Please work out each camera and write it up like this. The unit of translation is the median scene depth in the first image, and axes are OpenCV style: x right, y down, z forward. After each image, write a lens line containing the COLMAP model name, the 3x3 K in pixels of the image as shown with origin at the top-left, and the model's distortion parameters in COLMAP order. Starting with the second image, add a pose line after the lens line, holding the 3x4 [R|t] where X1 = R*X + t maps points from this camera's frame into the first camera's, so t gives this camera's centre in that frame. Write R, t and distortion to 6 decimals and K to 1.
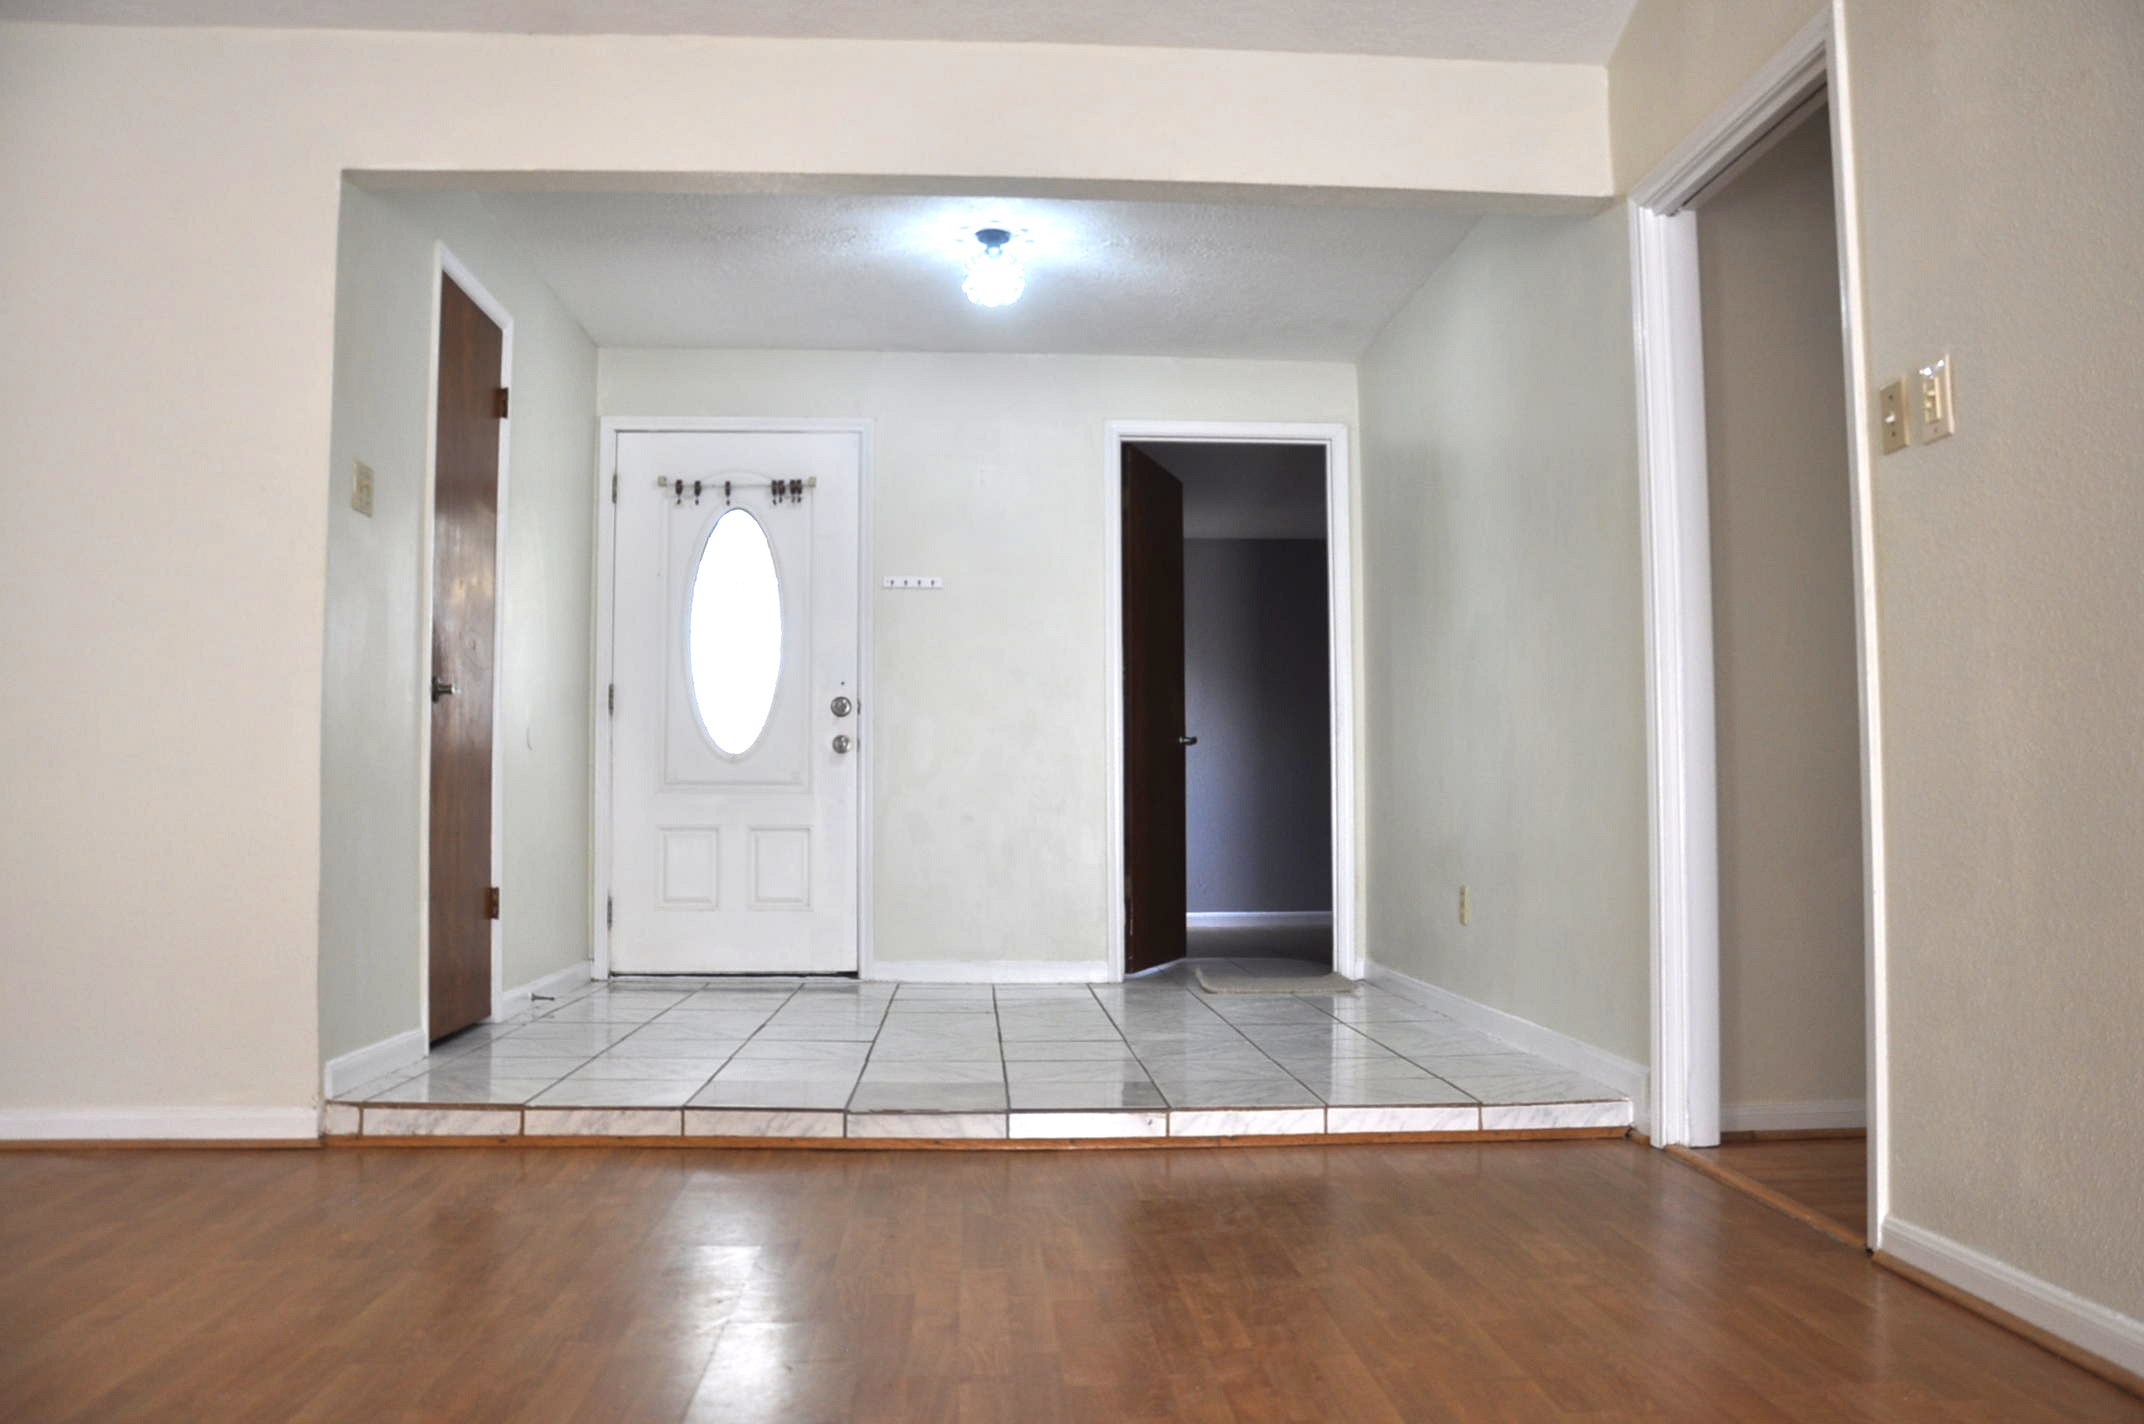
lens RADIAL K [[1708.8, 0, 1072.0], [0, 1708.8, 712.0], [0, 0, 1]] dist [-0.135368, 0.114697]
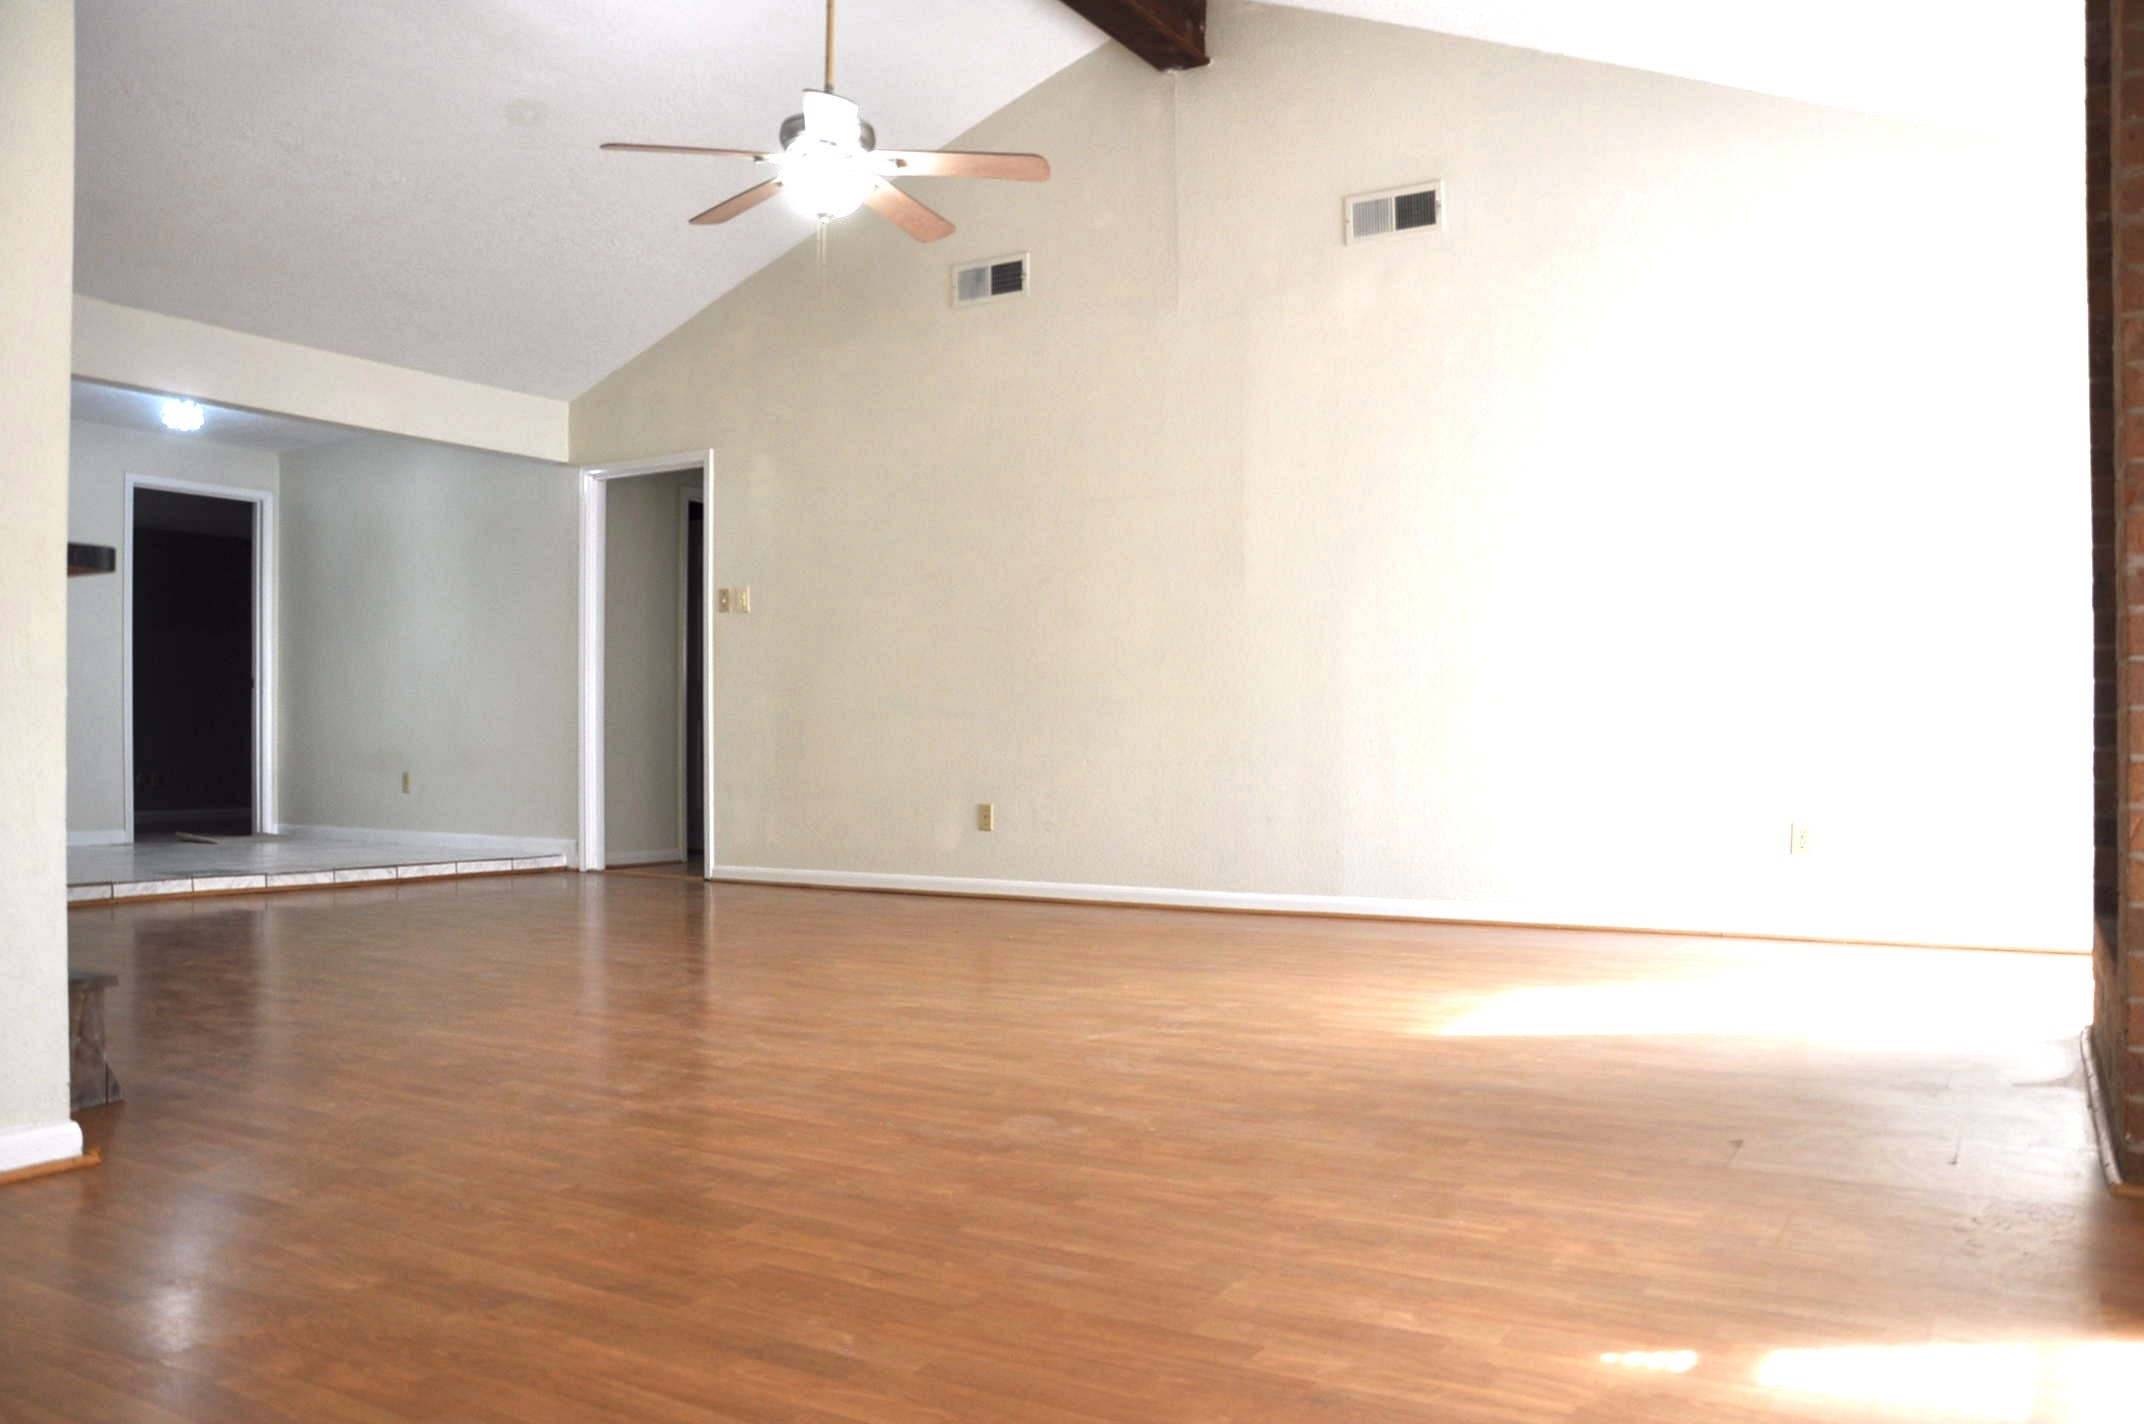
lens RADIAL K [[1708.8, 0, 1072.0], [0, 1708.8, 712.0], [0, 0, 1]] dist [-0.135368, 0.114697]
pose [[0.579945, 0.014182, 0.814532, -1.201622], [-0.047056, 0.998762, 0.016114, -0.040529], [-0.813295, -0.047674, 0.579895, -0.953597]]
